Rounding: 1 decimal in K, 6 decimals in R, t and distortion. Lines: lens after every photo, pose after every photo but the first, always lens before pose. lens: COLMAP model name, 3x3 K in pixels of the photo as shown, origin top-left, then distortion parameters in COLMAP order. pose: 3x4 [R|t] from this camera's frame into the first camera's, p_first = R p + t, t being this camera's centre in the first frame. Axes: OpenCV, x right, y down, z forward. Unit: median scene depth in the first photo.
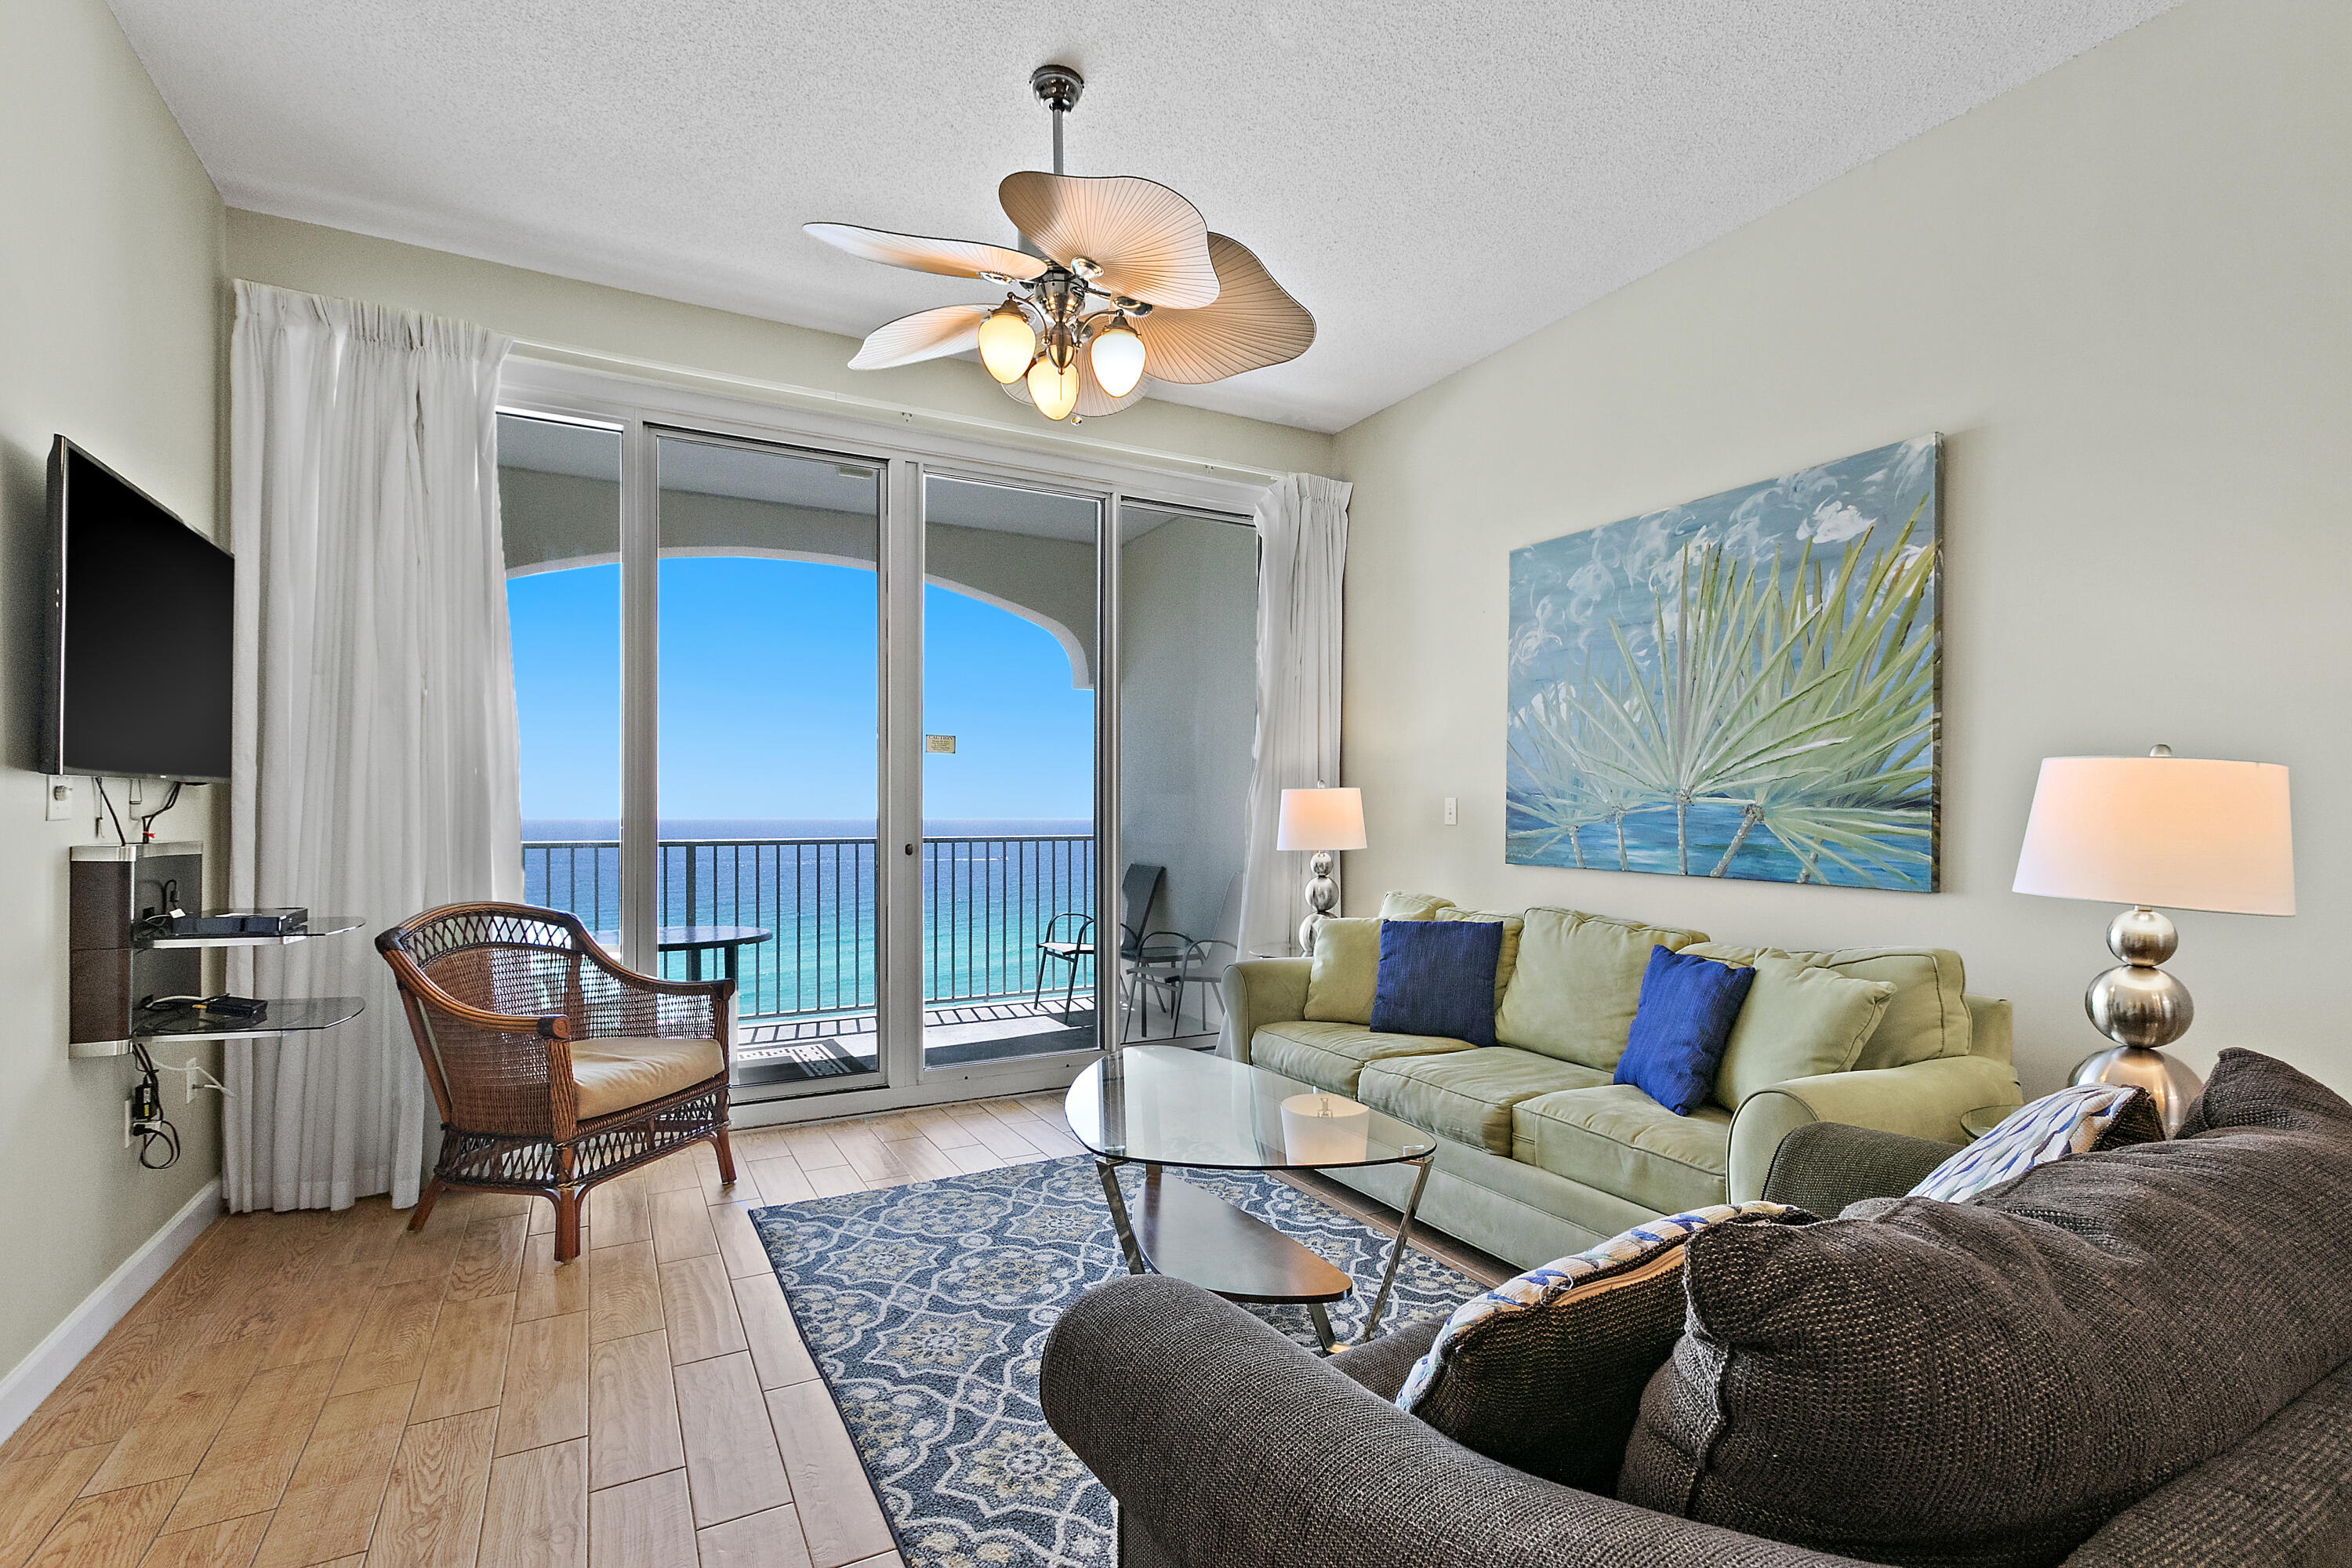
lens RADIAL K [[1064.2, 0, 1155.6], [0, 1064.2, 824.1], [0, 0, 1]] dist [-0.000762, -0.000541]
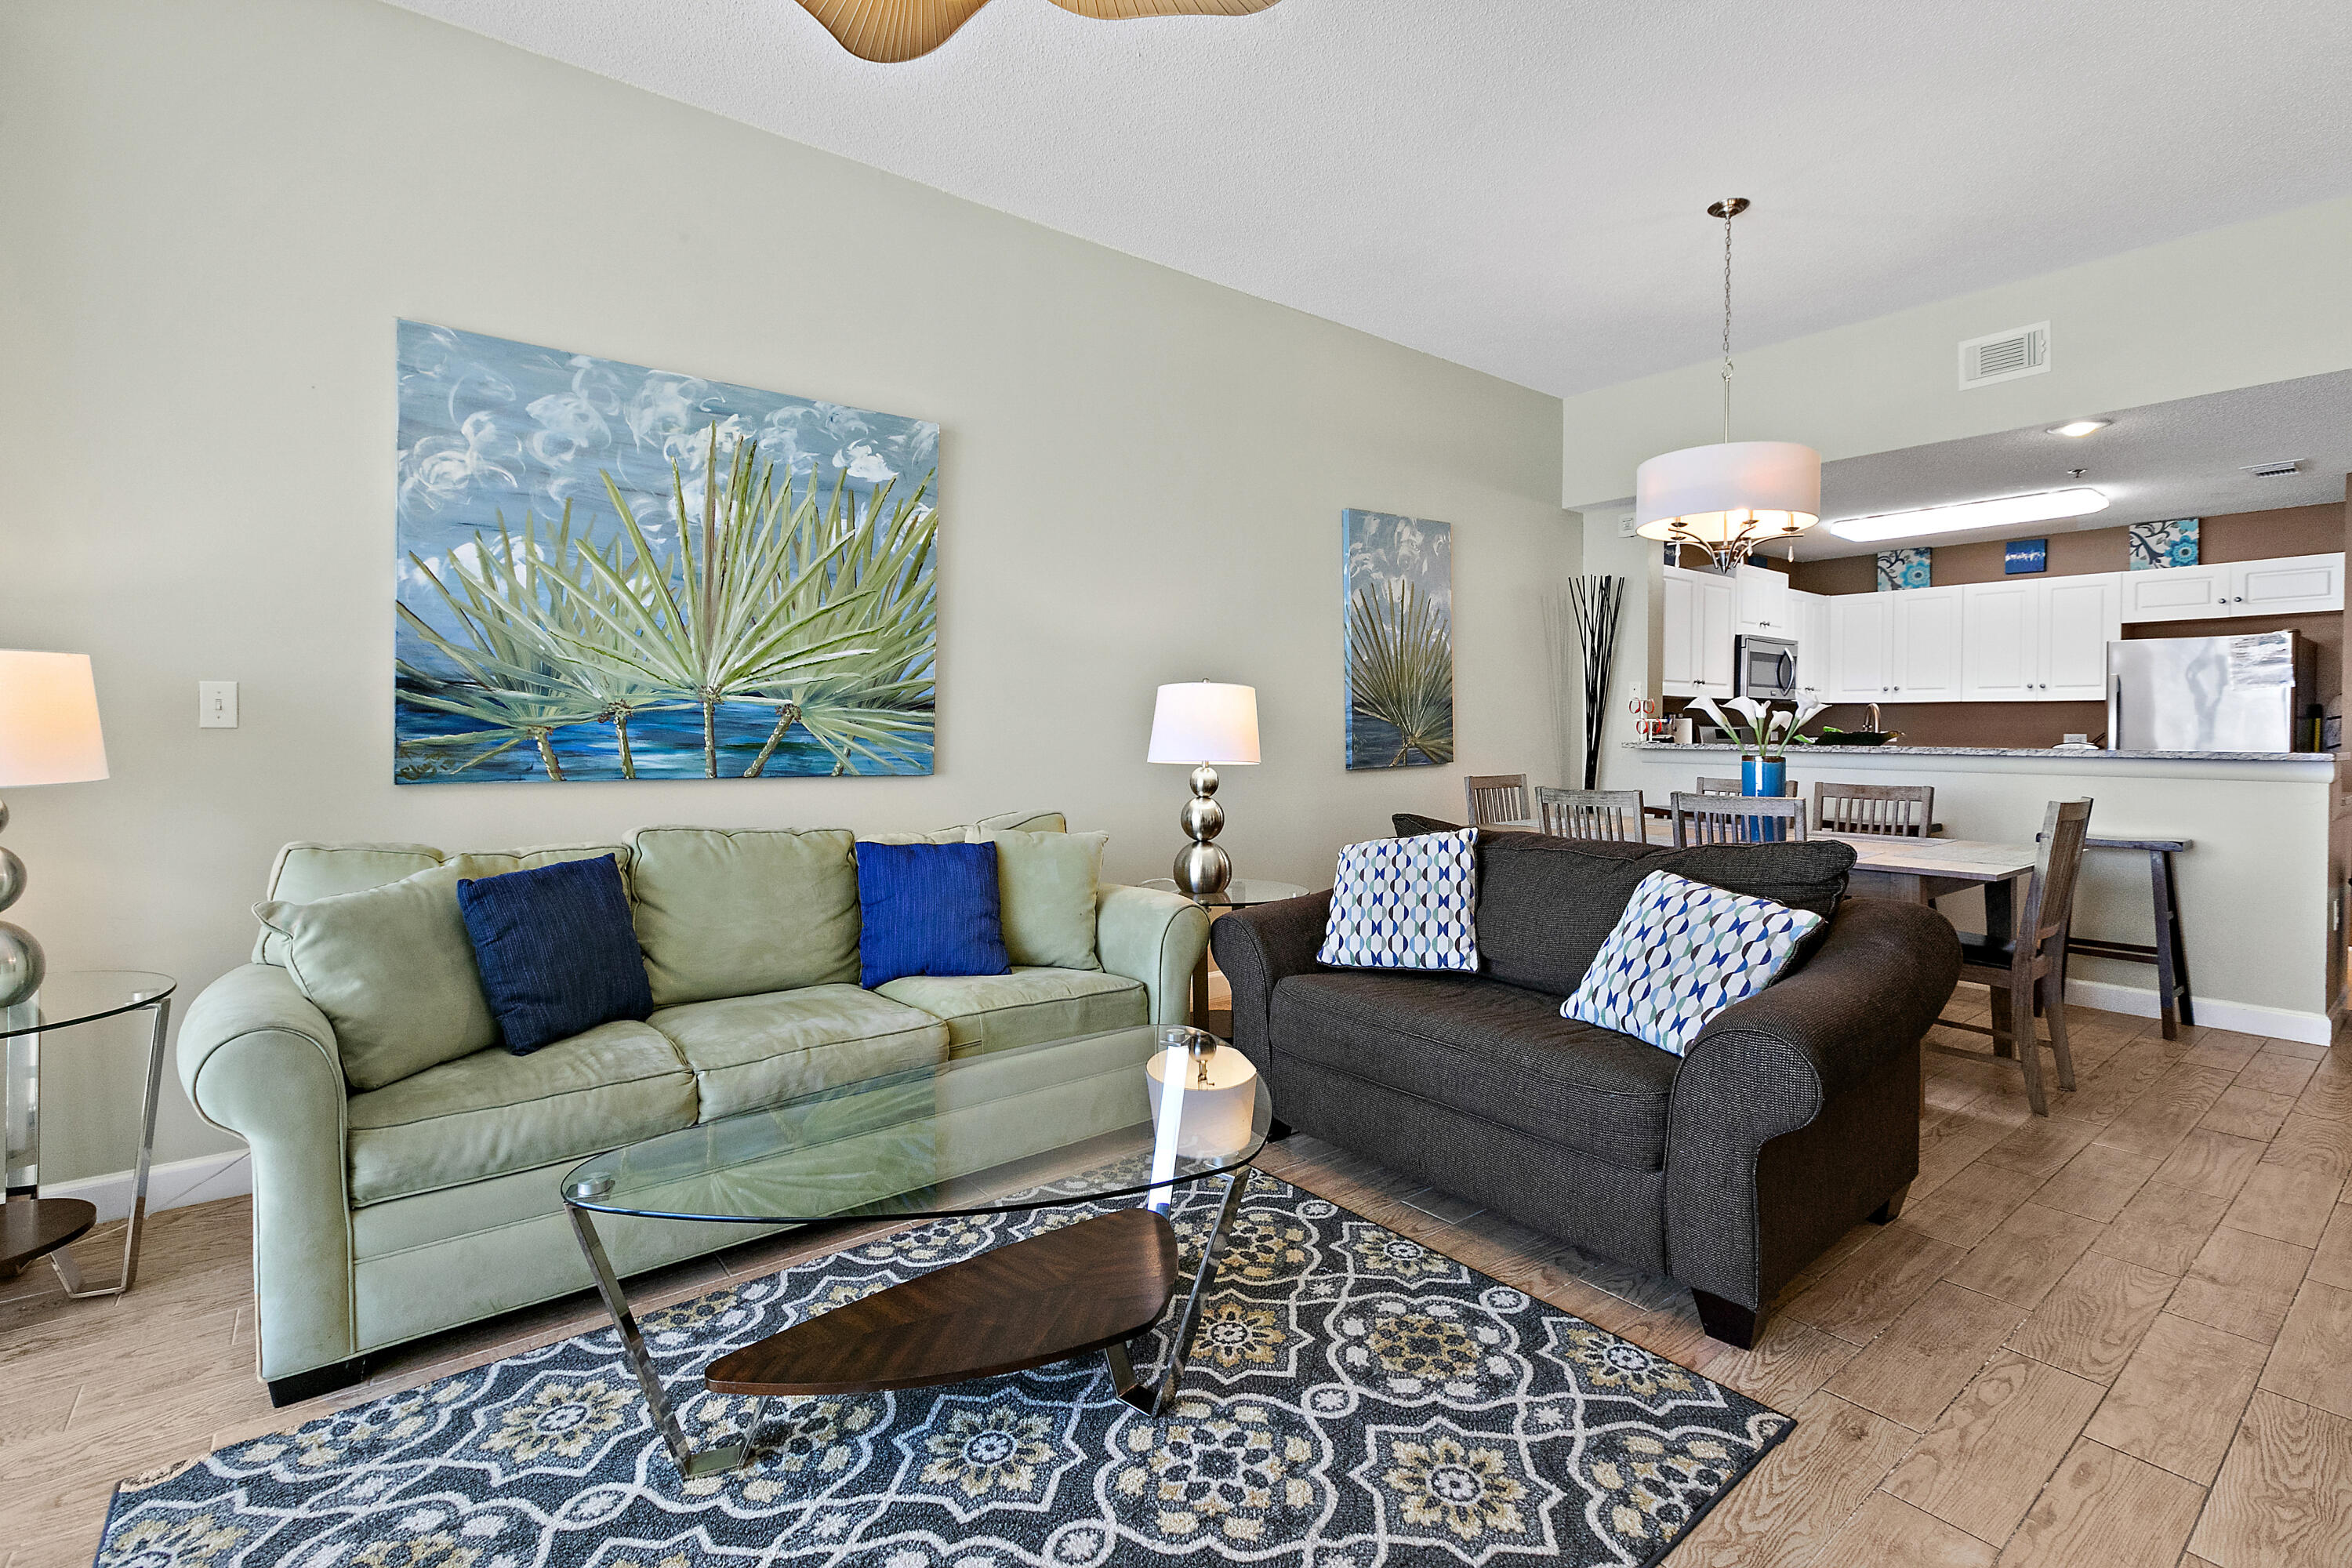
lens RADIAL K [[1064.2, 0, 1176.6], [0, 1064.2, 711.6], [0, 0, 1]] dist [-0.000762, -0.000541]
pose [[-0.178571, -0.009567, 0.983880, -0.516837], [-0.006392, 0.999943, 0.008563, -0.021994], [-0.983906, -0.004760, -0.178622, 0.792403]]
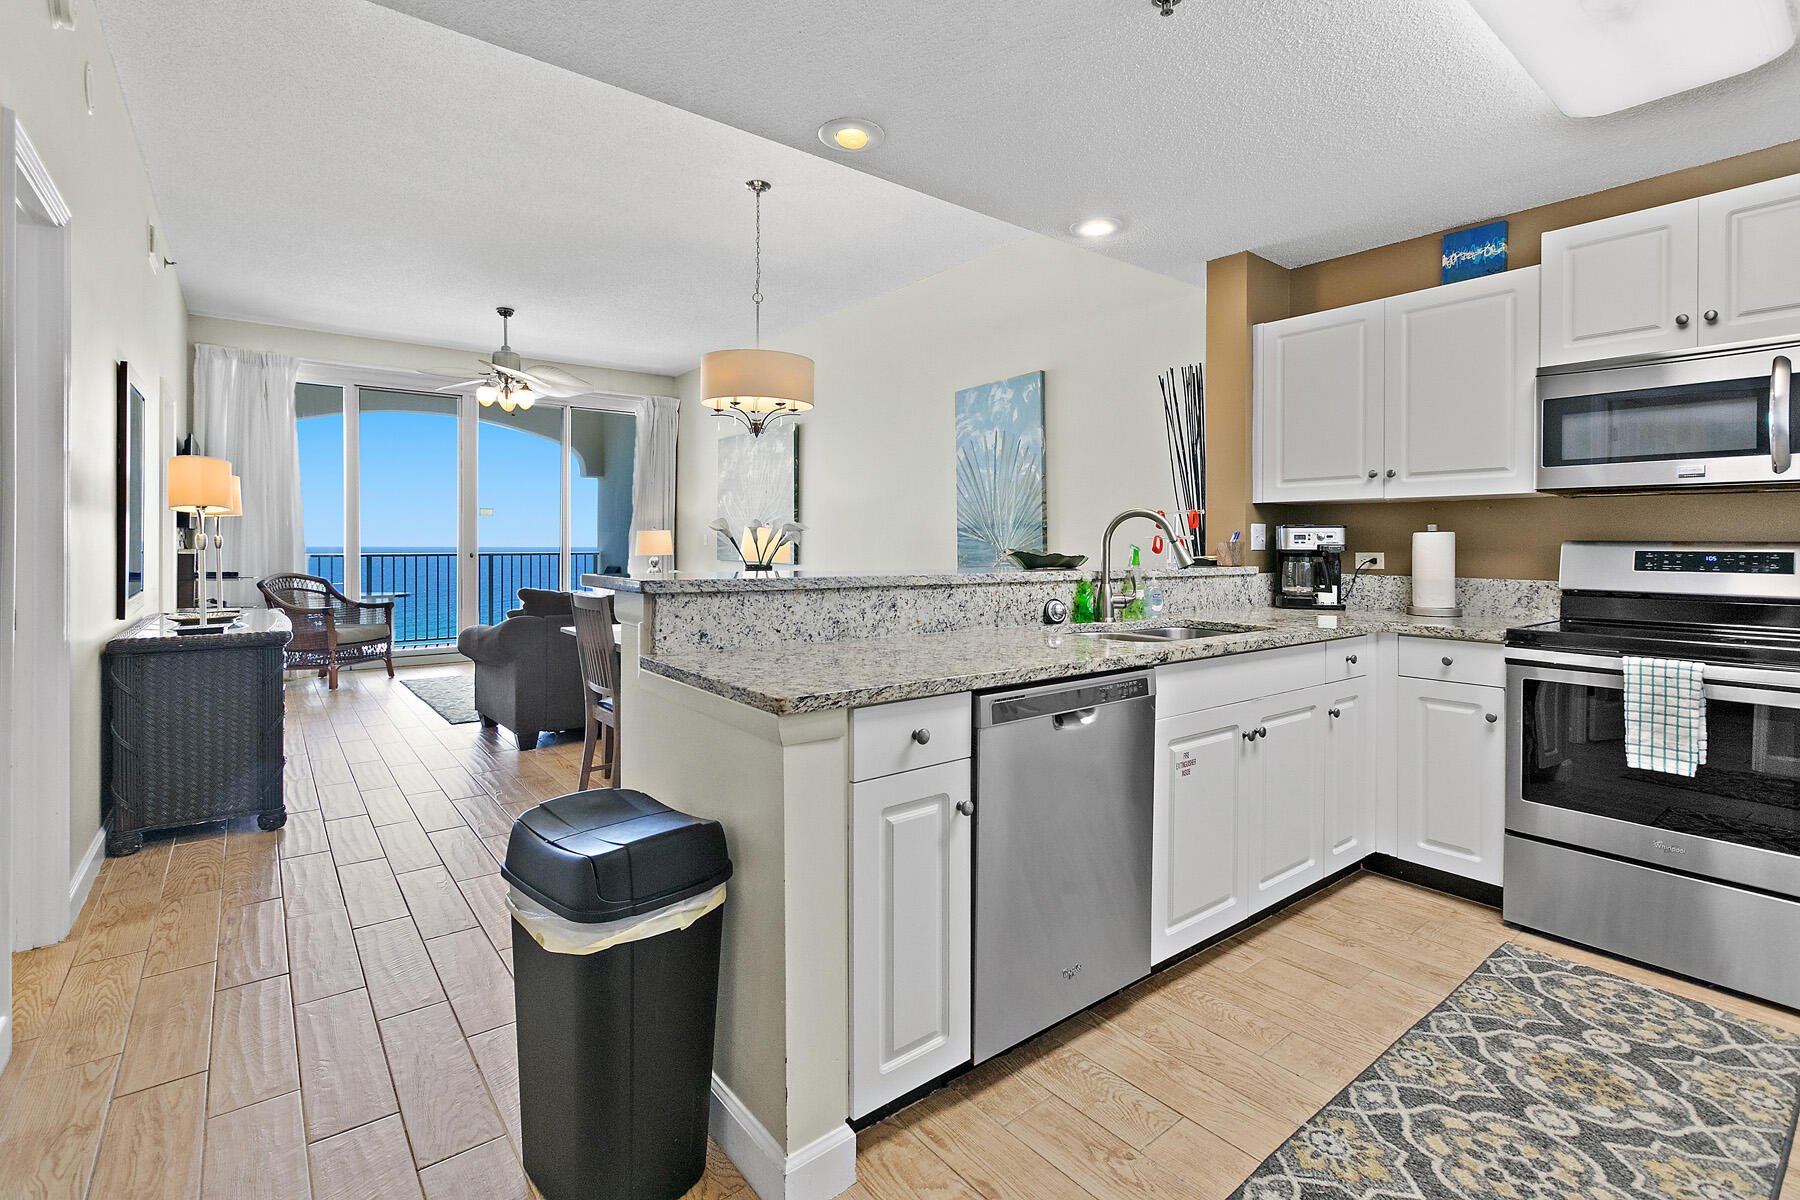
lens RADIAL K [[814.4, 0, 891.6], [0, 814.4, 548.0], [0, 0, 1]] dist [-0.000762, -0.000541]
pose [[0.984746, -0.001137, 0.173992, 0.505075], [0.001882, 0.999990, -0.004121, 0.022328], [-0.173986, 0.004386, 0.984738, -1.298686]]
